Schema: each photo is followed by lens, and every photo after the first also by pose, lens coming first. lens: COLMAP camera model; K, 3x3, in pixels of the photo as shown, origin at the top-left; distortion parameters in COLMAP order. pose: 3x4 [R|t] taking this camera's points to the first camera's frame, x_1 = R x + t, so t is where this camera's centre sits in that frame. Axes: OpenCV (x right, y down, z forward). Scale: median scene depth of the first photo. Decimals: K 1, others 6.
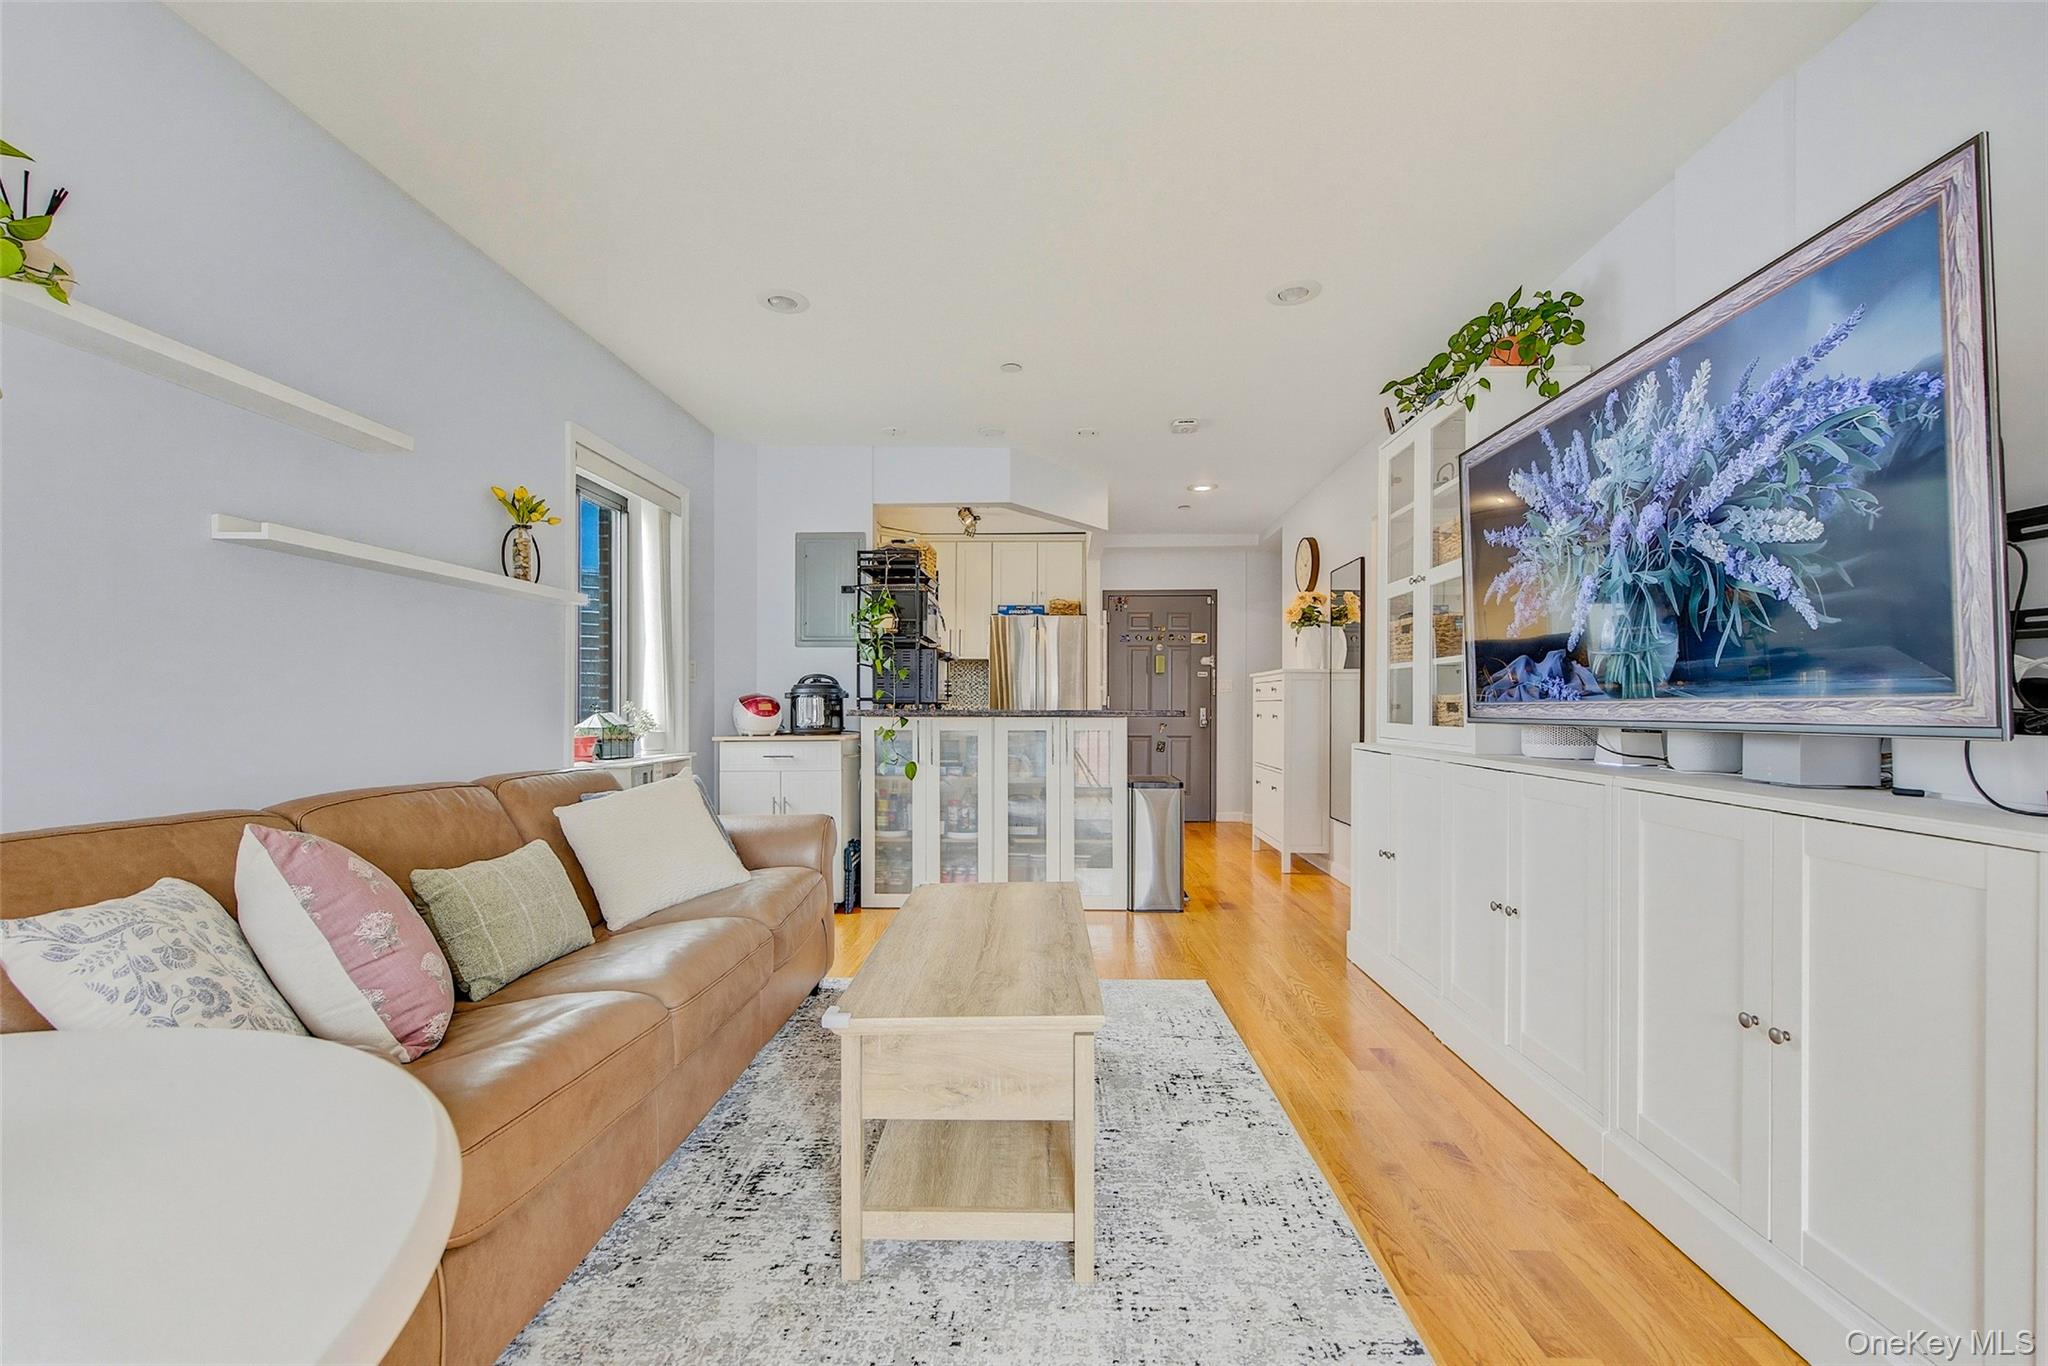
lens RADIAL K [[837.2, 0, 1032.4], [0, 837.2, 692.7], [0, 0, 1]] dist [0.003067, -0.002267]
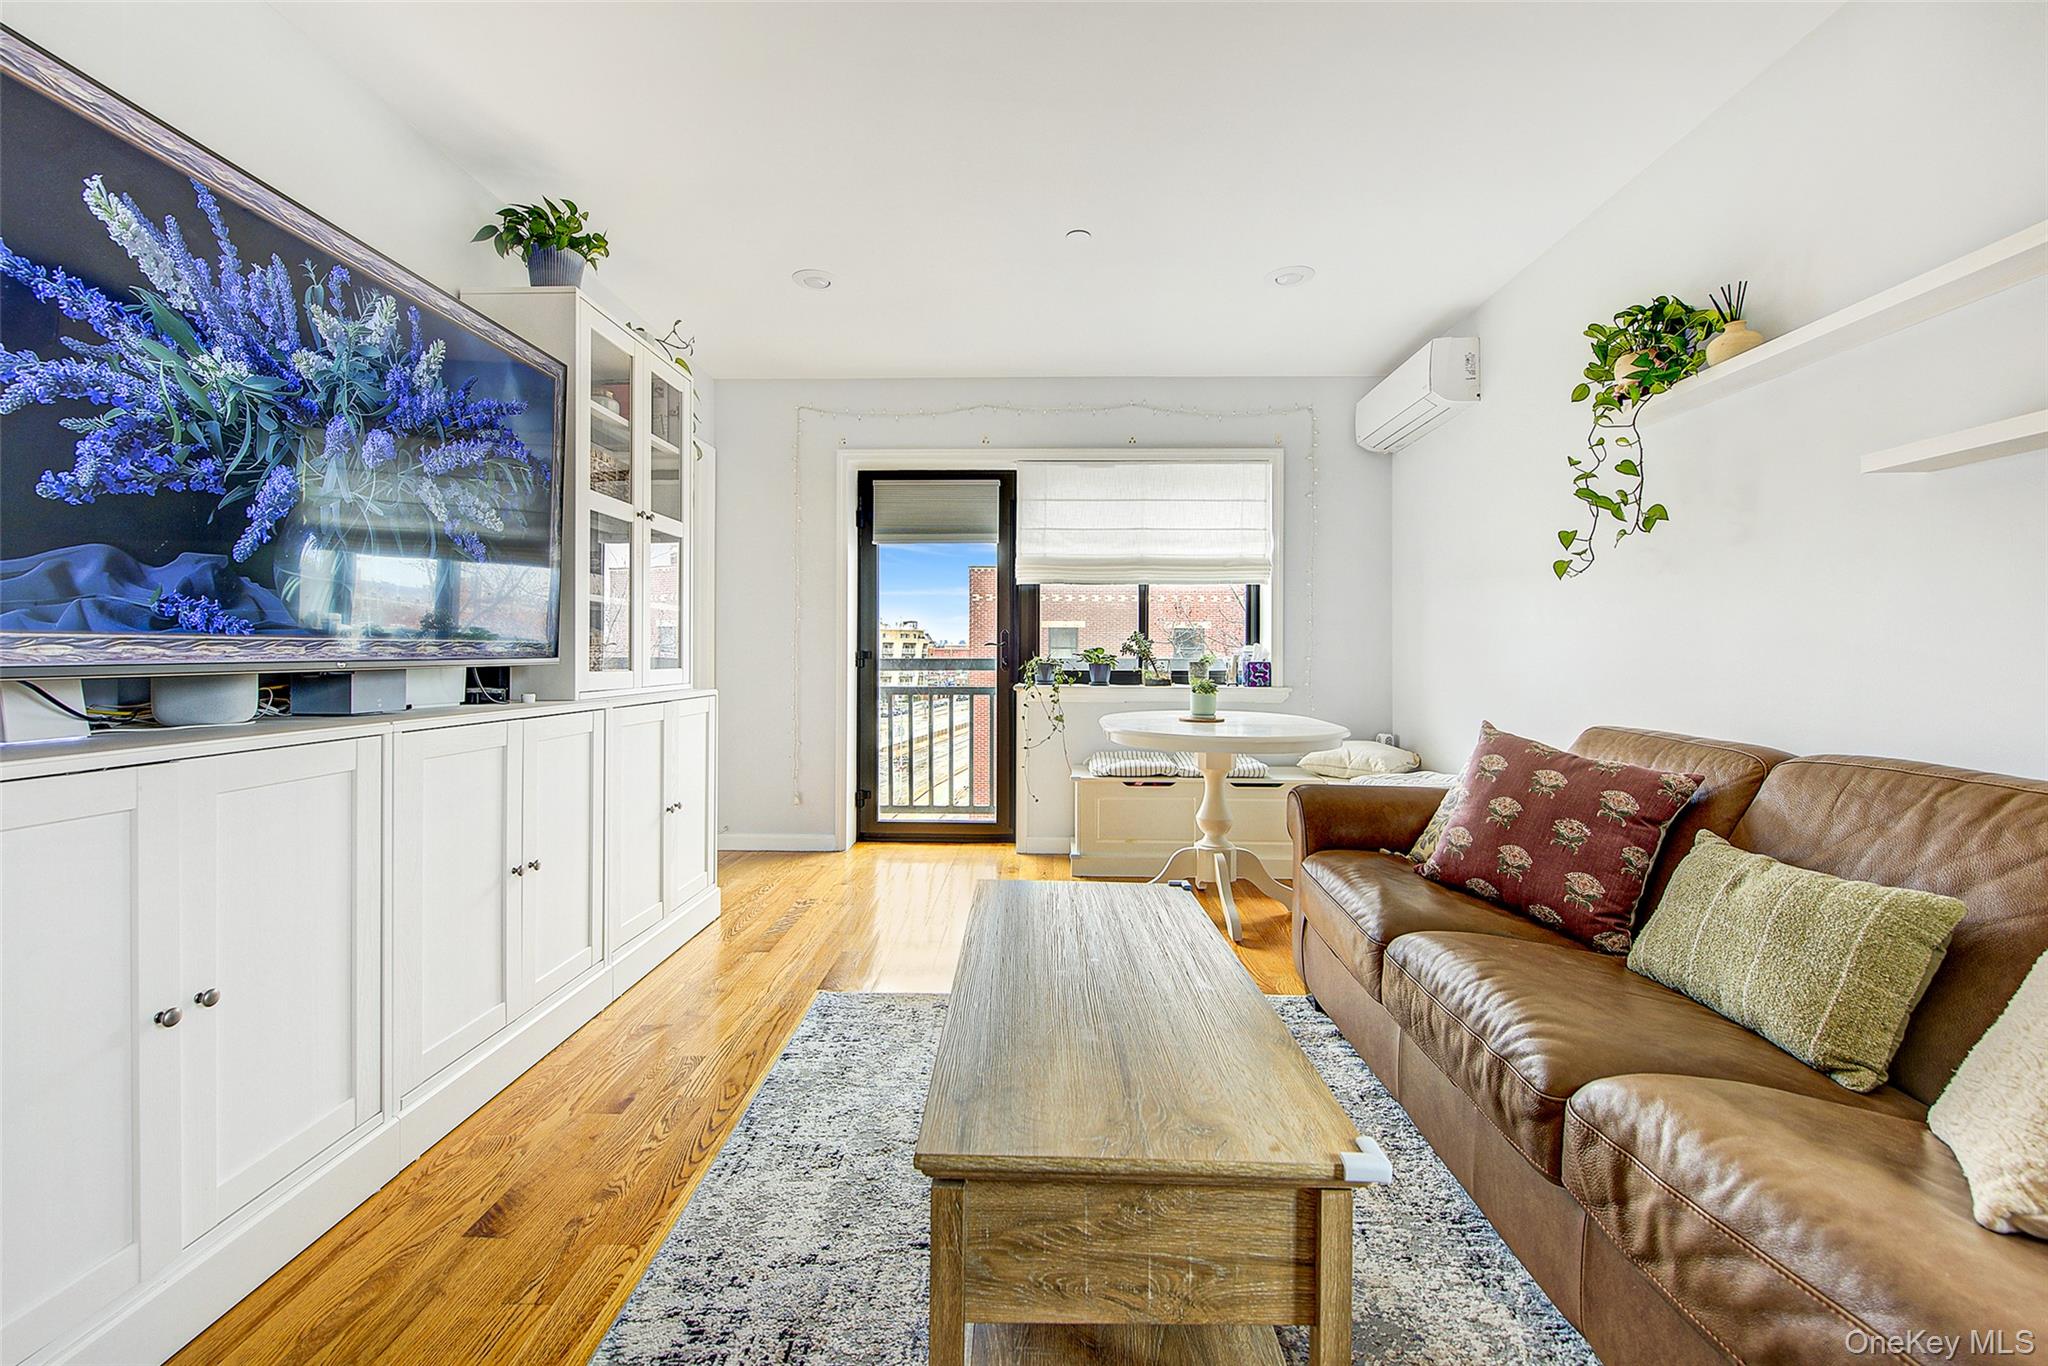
lens RADIAL K [[837.2, 0, 1018.5], [0, 837.2, 651.4], [0, 0, 1]] dist [0.003067, -0.002267]
pose [[-0.999984, -0.005535, 0.000617, 0.015154], [-0.005544, 0.999859, -0.015875, 0.030939], [-0.000529, -0.015879, -0.999874, 1.709852]]
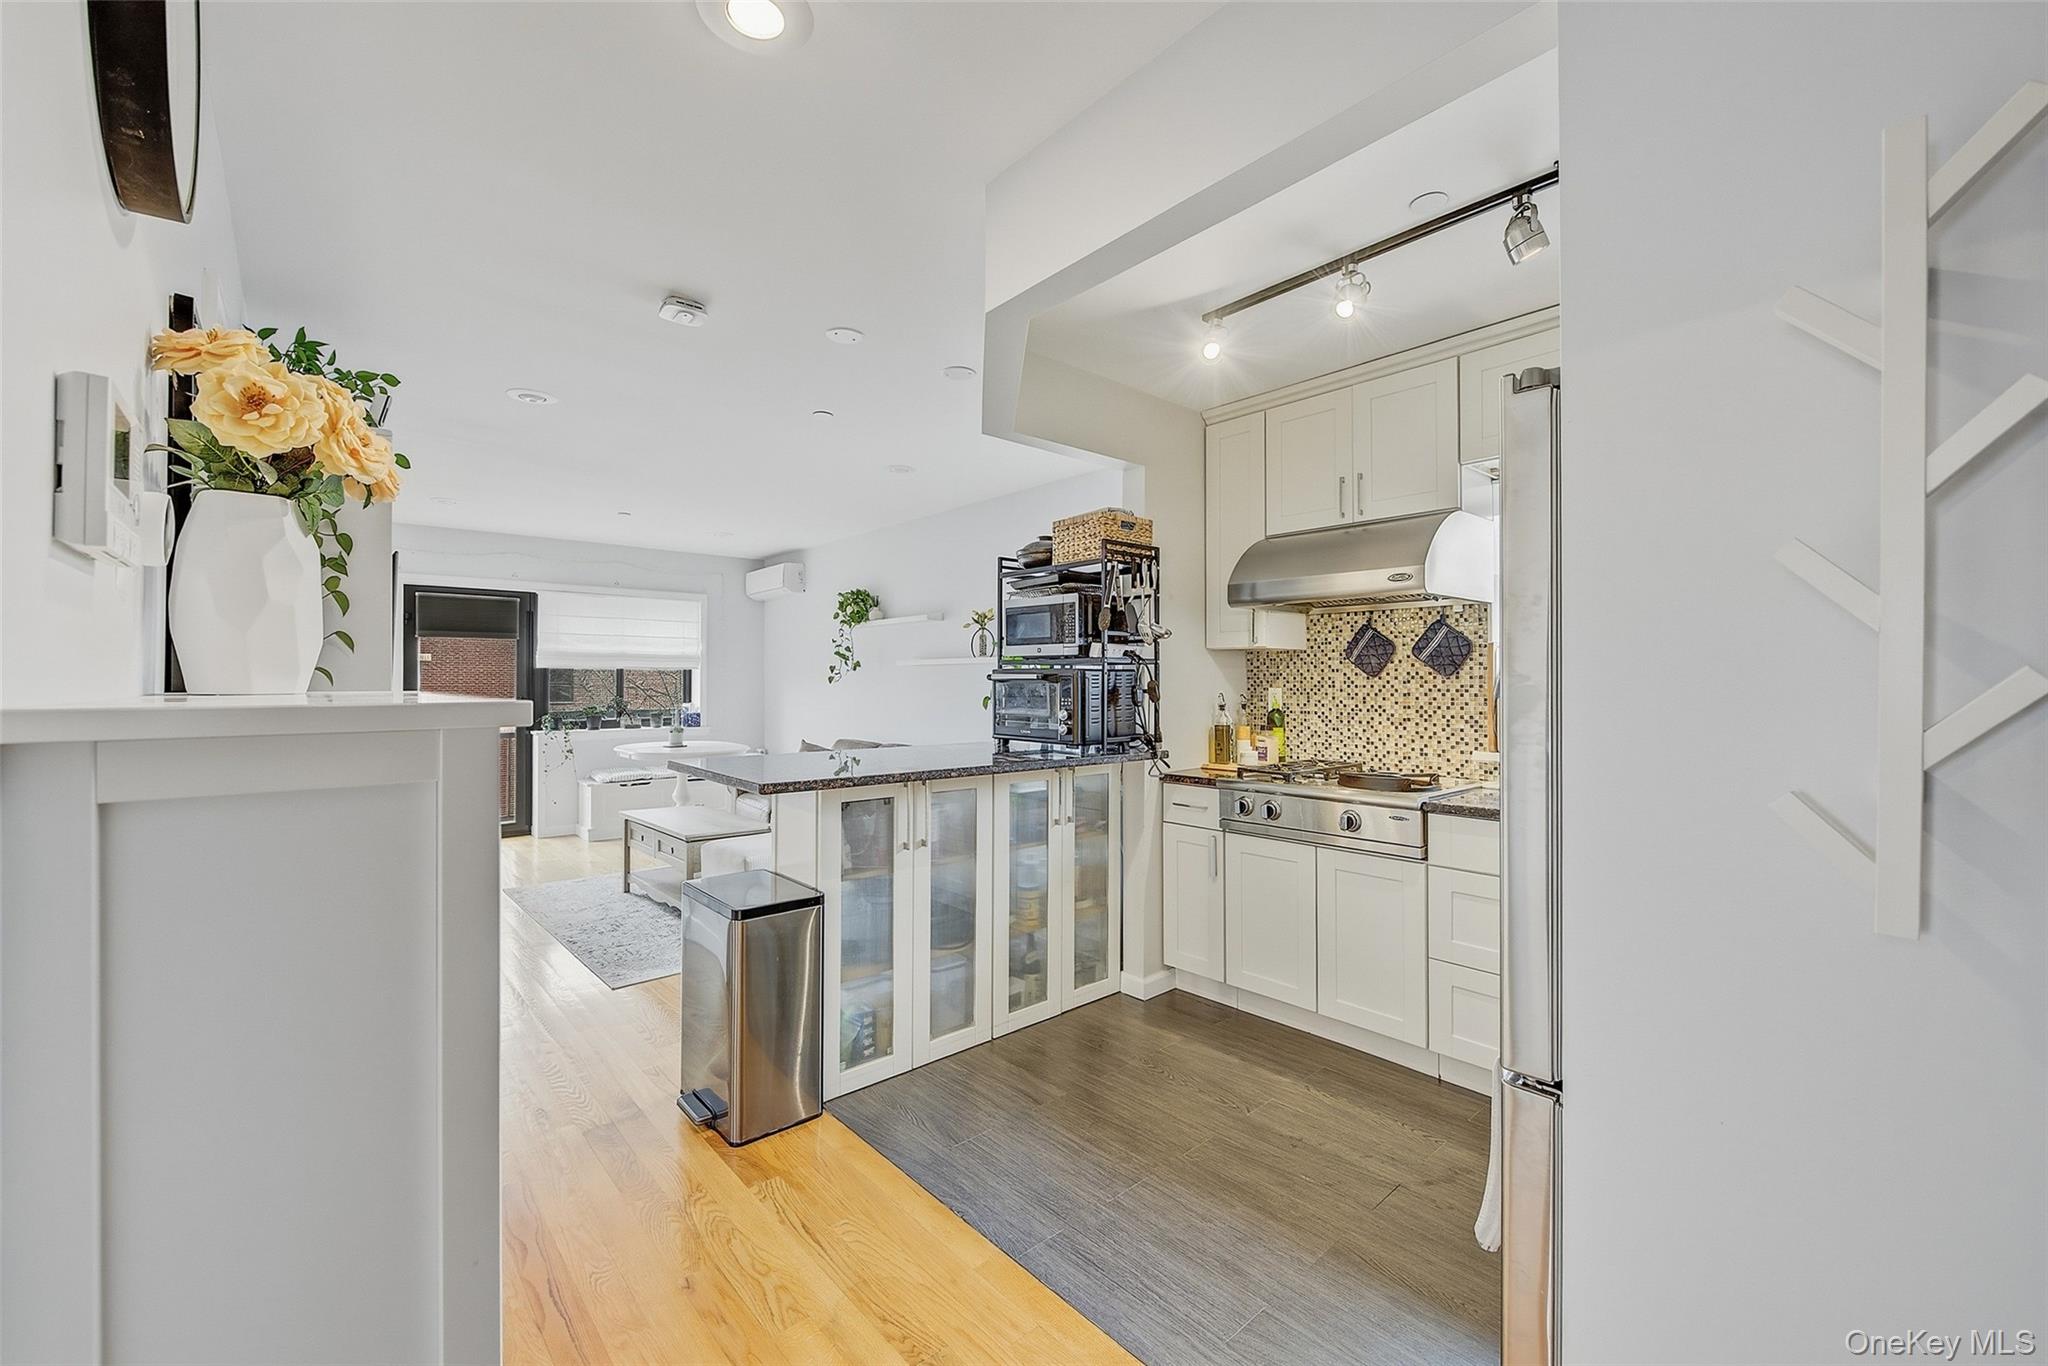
lens RADIAL K [[837.2, 0, 1039.6], [0, 837.2, 673.8], [0, 0, 1]] dist [0.003067, -0.002267]
pose [[-0.725841, -0.005991, -0.687837, 0.870495], [0.007976, 0.999822, -0.017126, -0.076667], [0.687817, -0.017917, -0.725663, 3.407029]]
